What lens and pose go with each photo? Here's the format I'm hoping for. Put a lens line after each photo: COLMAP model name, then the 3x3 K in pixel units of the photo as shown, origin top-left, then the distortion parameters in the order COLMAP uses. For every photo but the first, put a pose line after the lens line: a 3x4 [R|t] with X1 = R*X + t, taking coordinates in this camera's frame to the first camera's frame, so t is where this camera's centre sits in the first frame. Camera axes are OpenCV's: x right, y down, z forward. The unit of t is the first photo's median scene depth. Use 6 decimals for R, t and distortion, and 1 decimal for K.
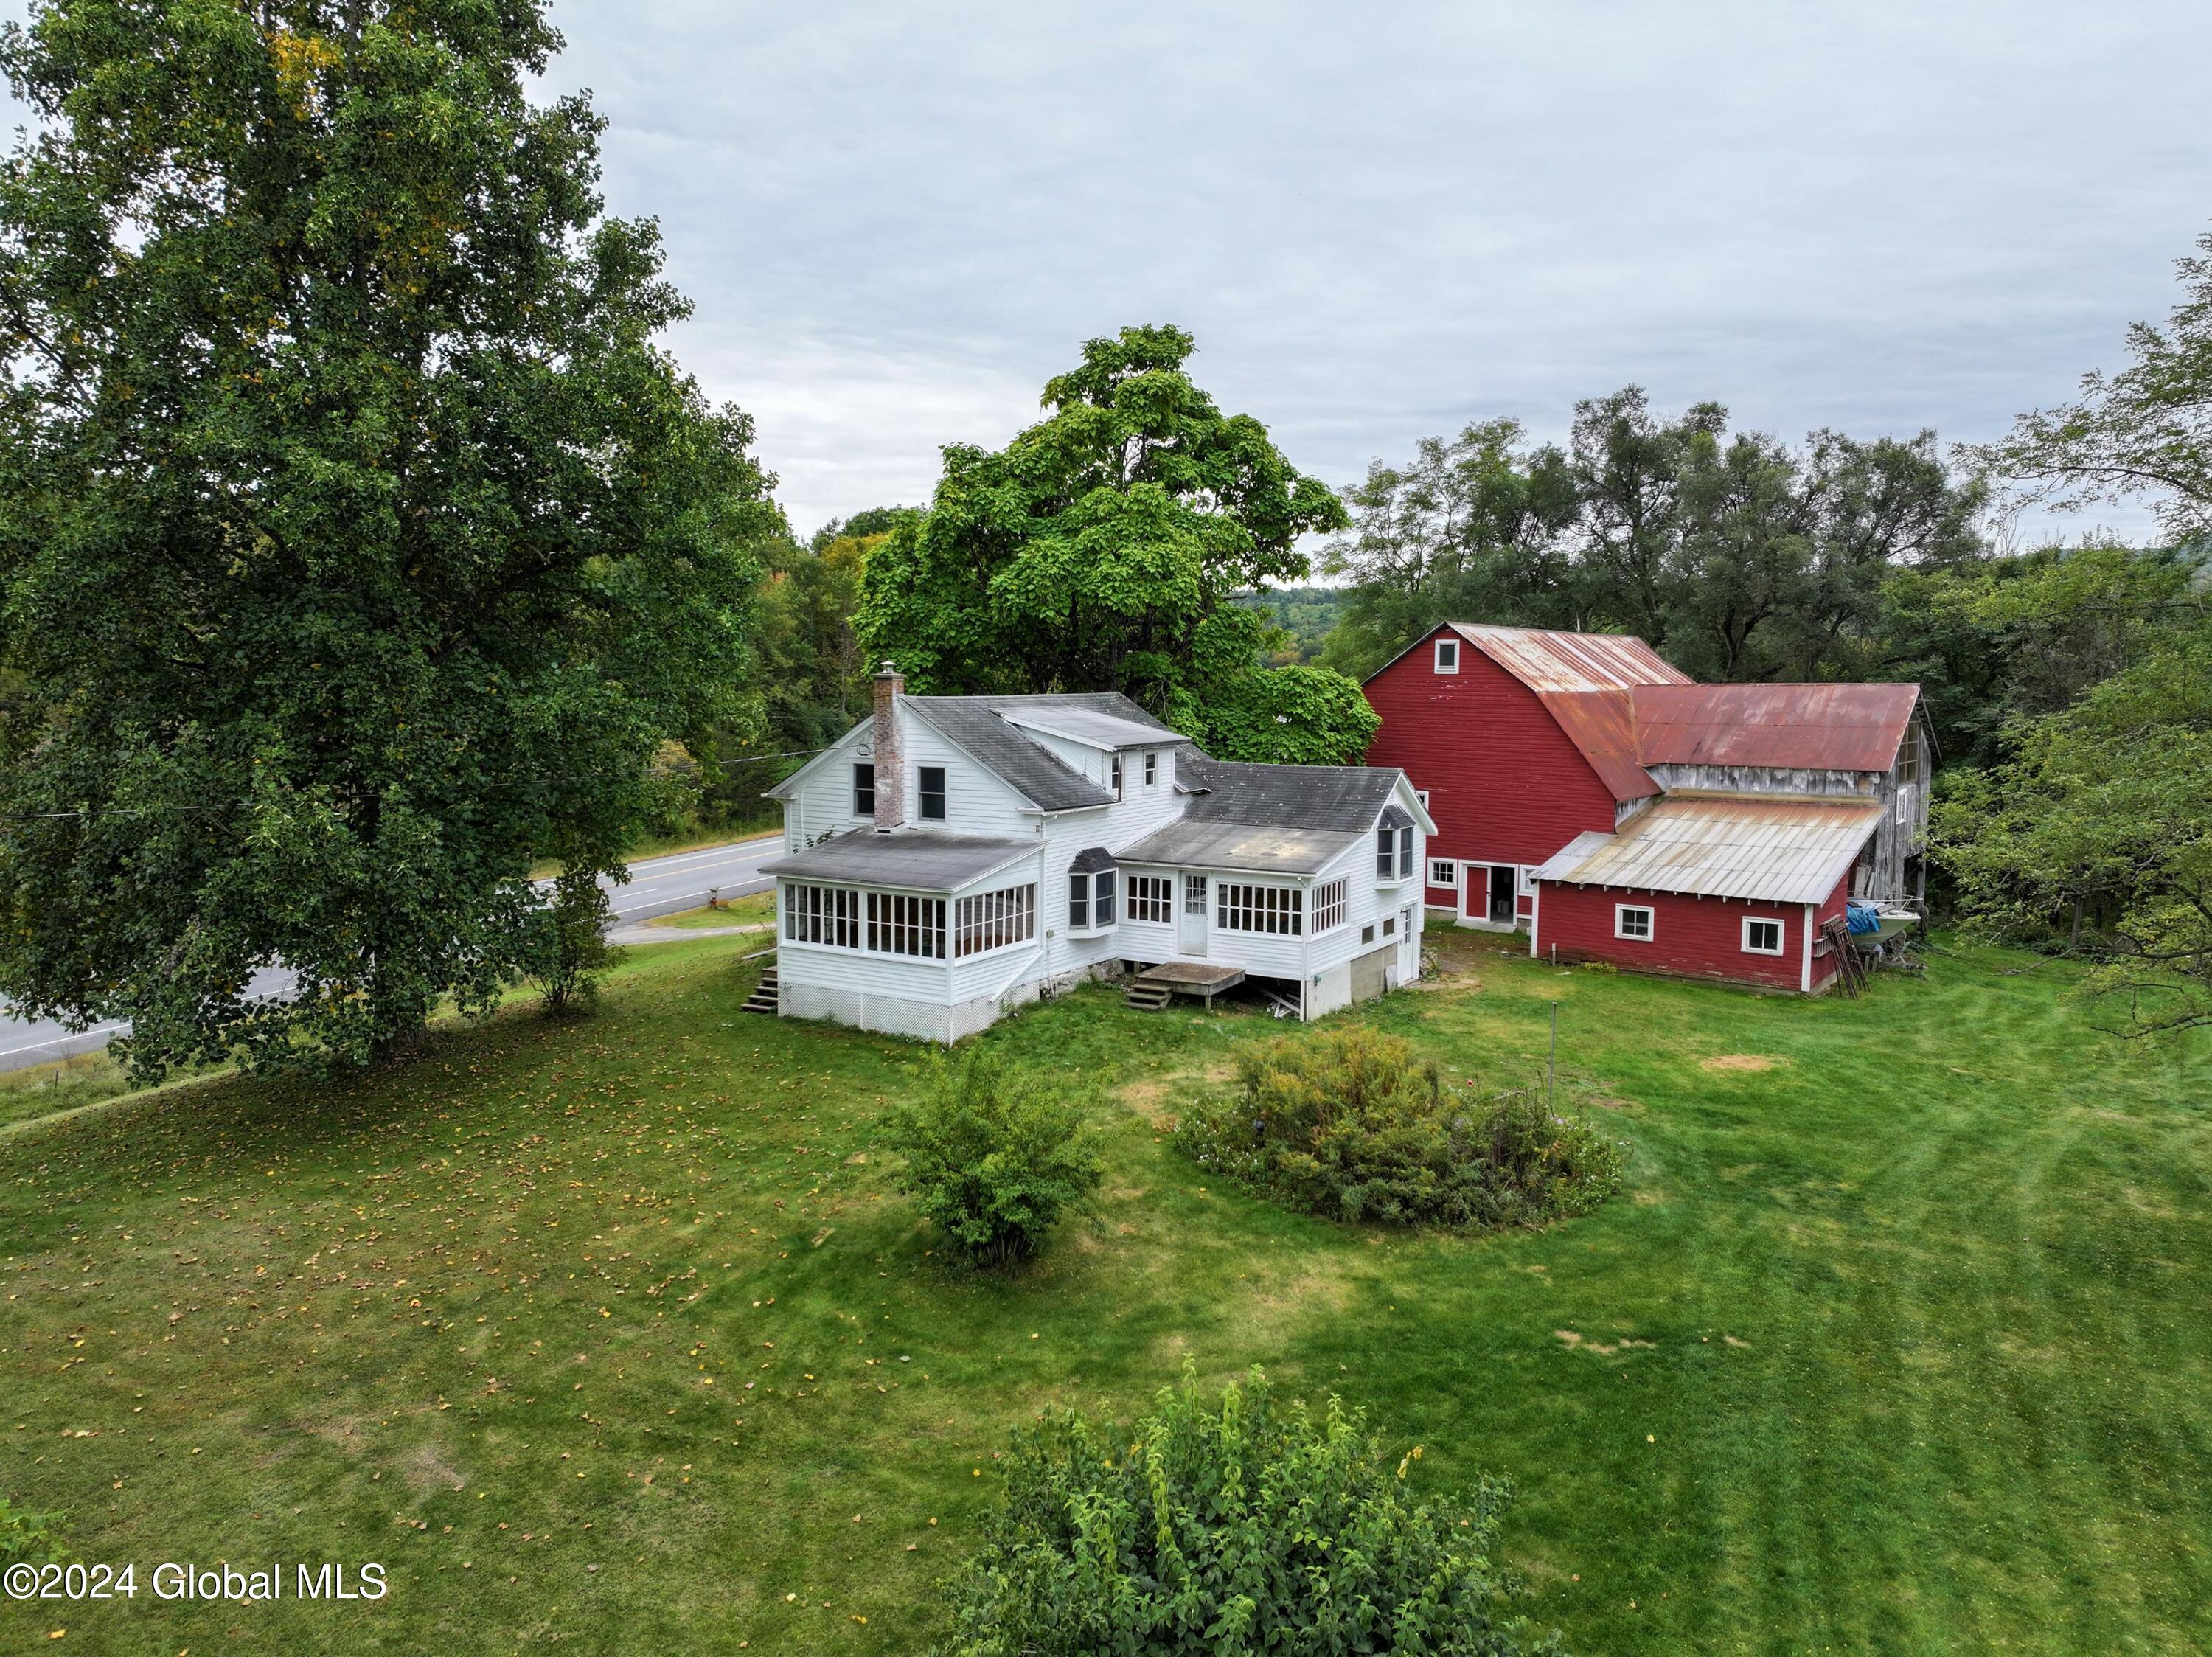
lens RADIAL K [[1461.3, 0, 1106.0], [0, 1461.3, 828.5], [0, 0, 1]] dist [-0.000123, 0.000226]
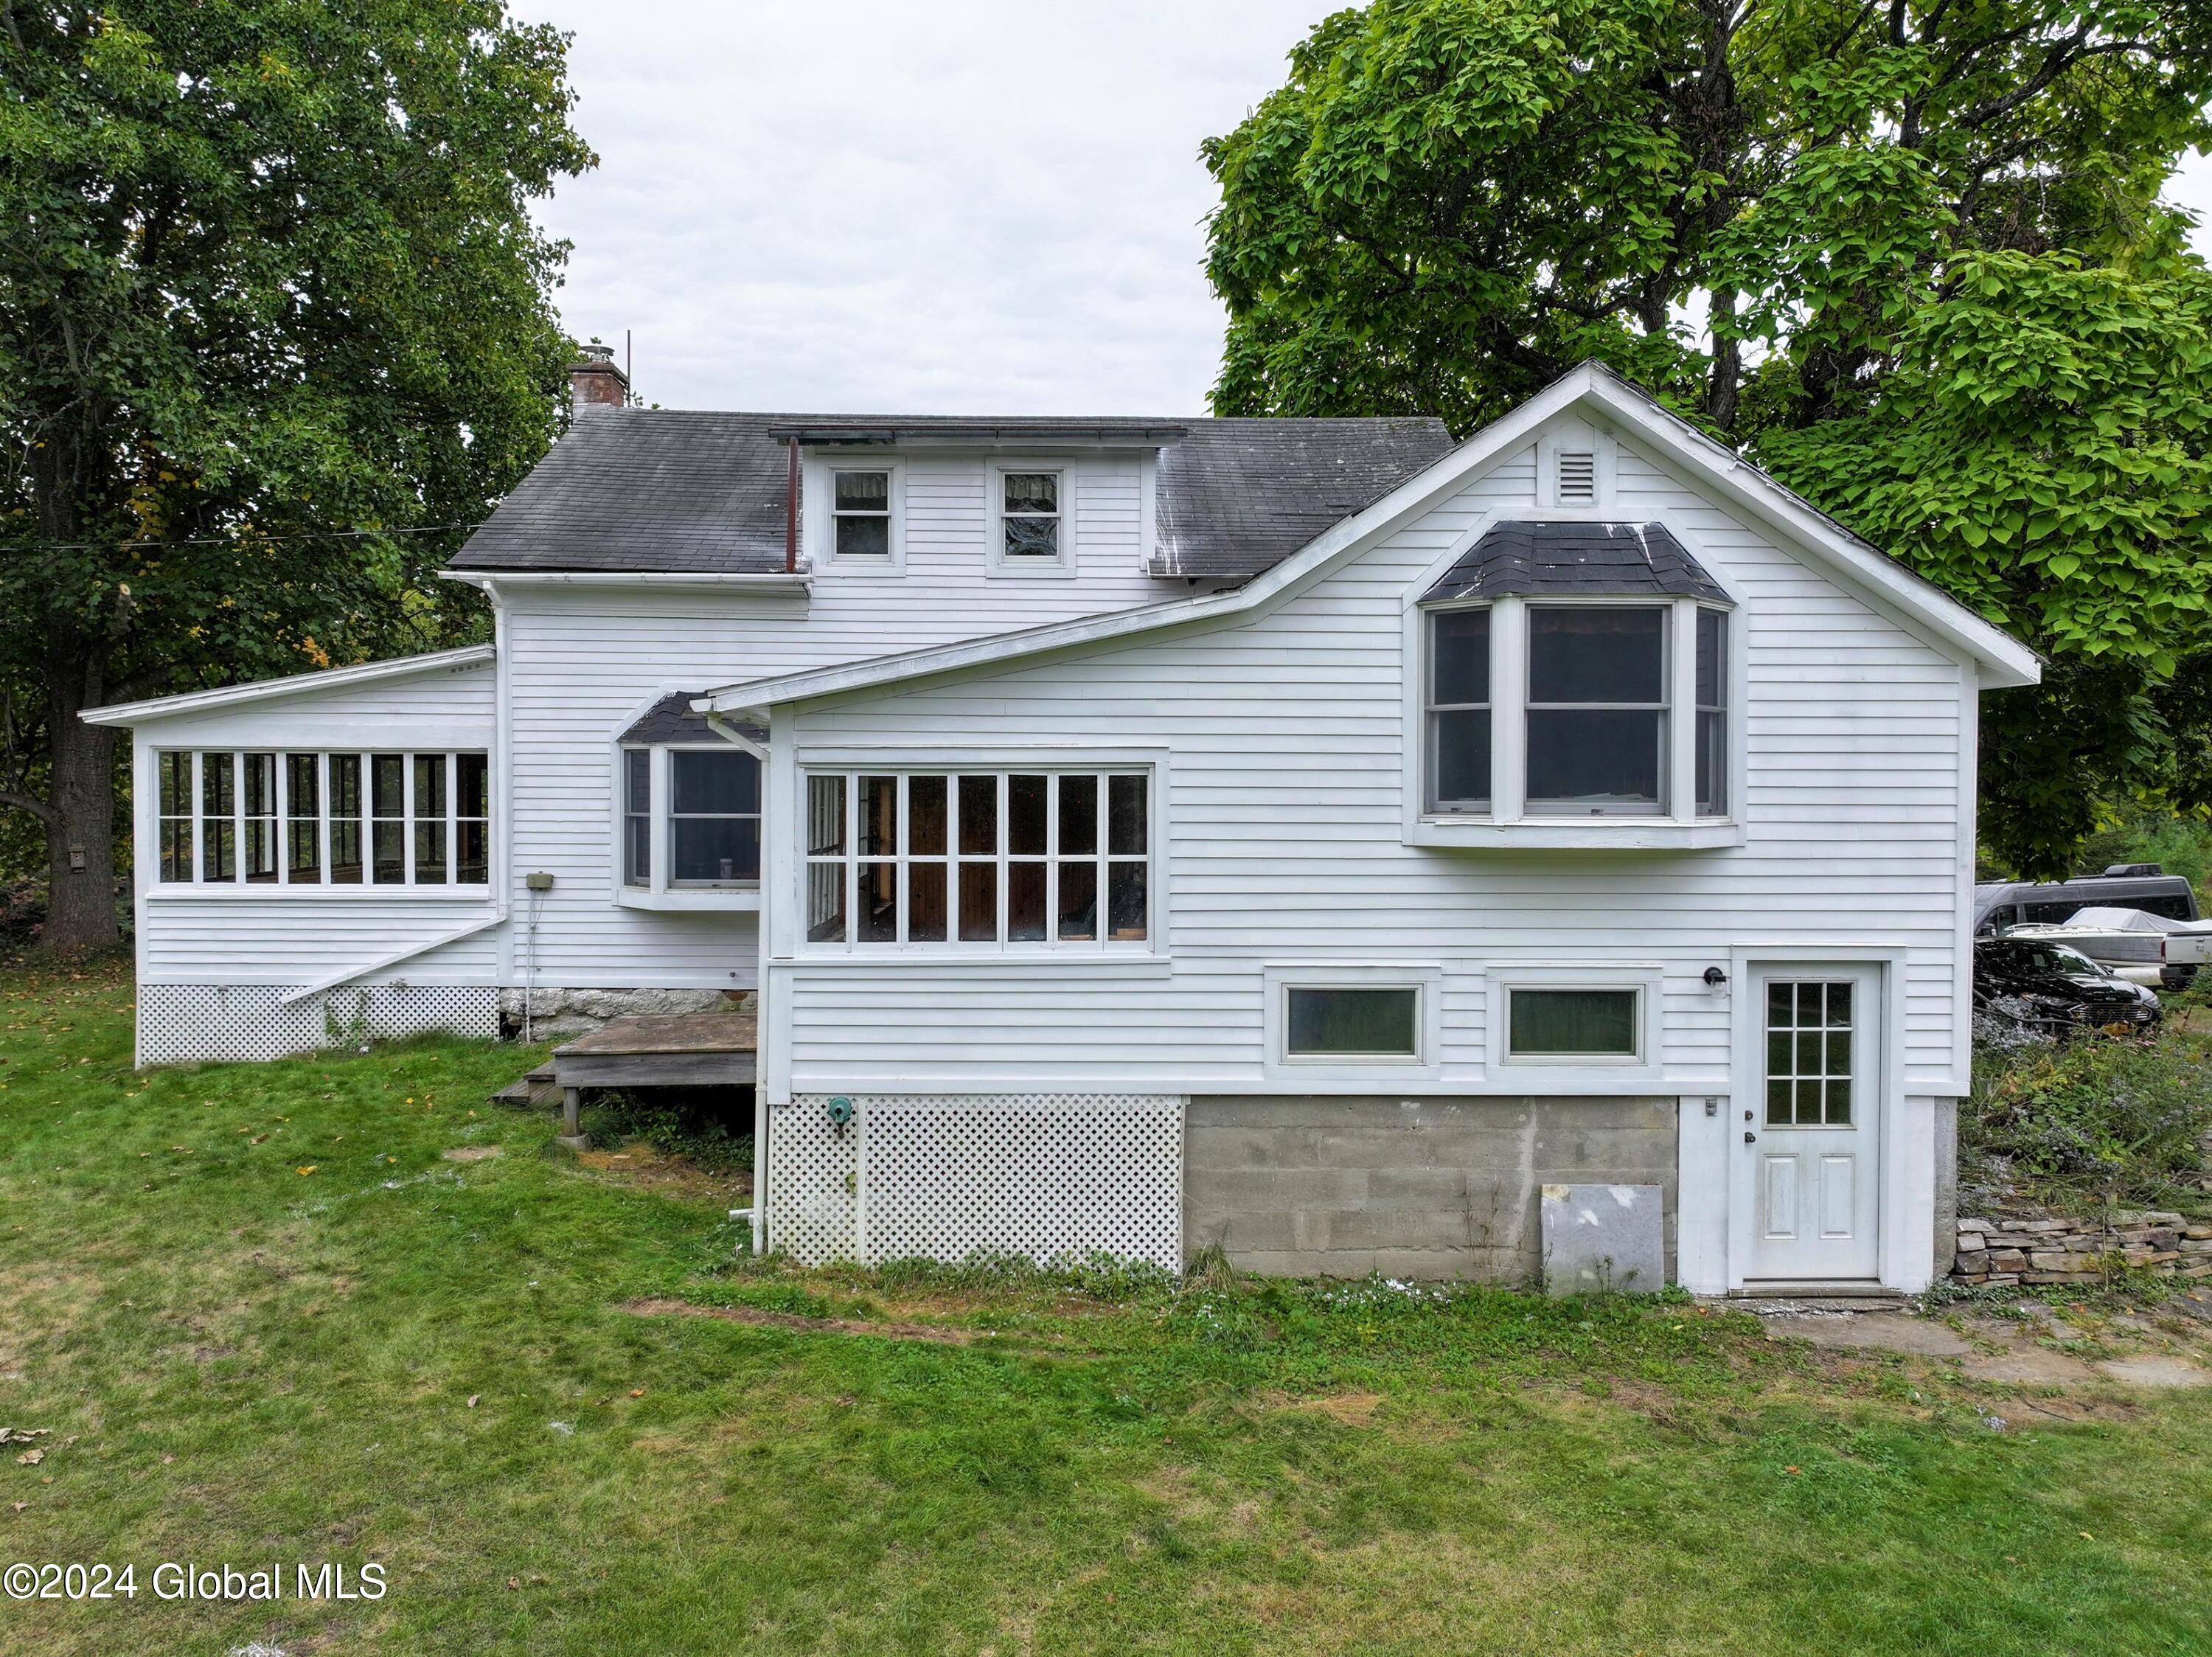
lens RADIAL K [[1461.3, 0, 1106.0], [0, 1461.3, 828.5], [0, 0, 1]] dist [-0.000123, 0.000226]
pose [[0.585211, 0.028523, -0.810380, 0.374521], [-0.088744, 0.995631, -0.029043, 0.053202], [0.806011, 0.088913, 0.585185, 0.854180]]
